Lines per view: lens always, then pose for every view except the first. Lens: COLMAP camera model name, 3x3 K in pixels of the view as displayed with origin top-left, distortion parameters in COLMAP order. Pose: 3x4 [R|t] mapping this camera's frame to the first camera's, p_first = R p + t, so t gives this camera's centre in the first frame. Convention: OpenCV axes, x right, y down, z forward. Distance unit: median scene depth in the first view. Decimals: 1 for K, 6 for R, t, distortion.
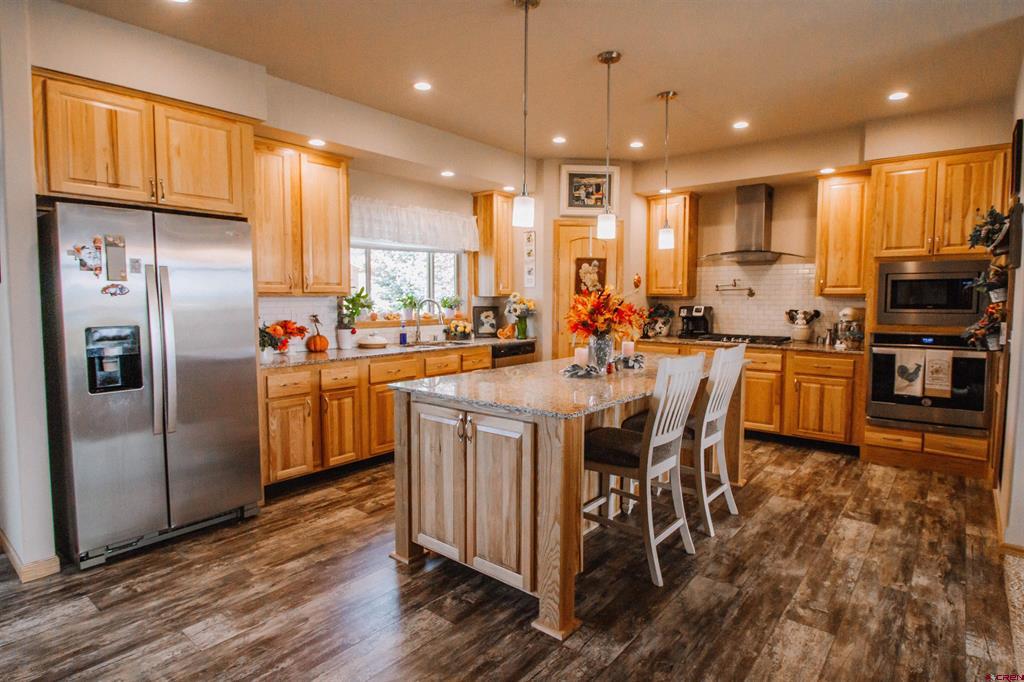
lens RADIAL K [[552.2, 0, 512.3], [0, 552.2, 328.3], [0, 0, 1]] dist [-0.003464, -0.000780]
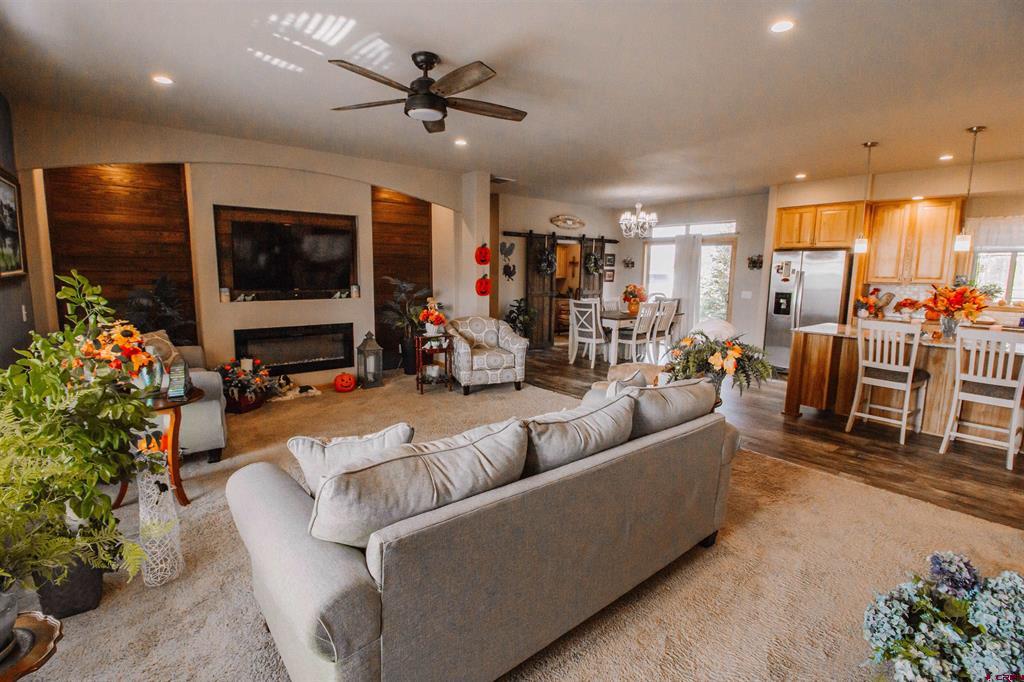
lens RADIAL K [[476.0, 0, 504.1], [0, 476.0, 338.1], [0, 0, 1]] dist [-0.004064, -0.012879]
pose [[-0.219325, 0.132505, -0.966612, 2.079367], [-0.071476, 0.985890, 0.151366, -0.040187], [0.973030, 0.102288, -0.206760, 0.098001]]
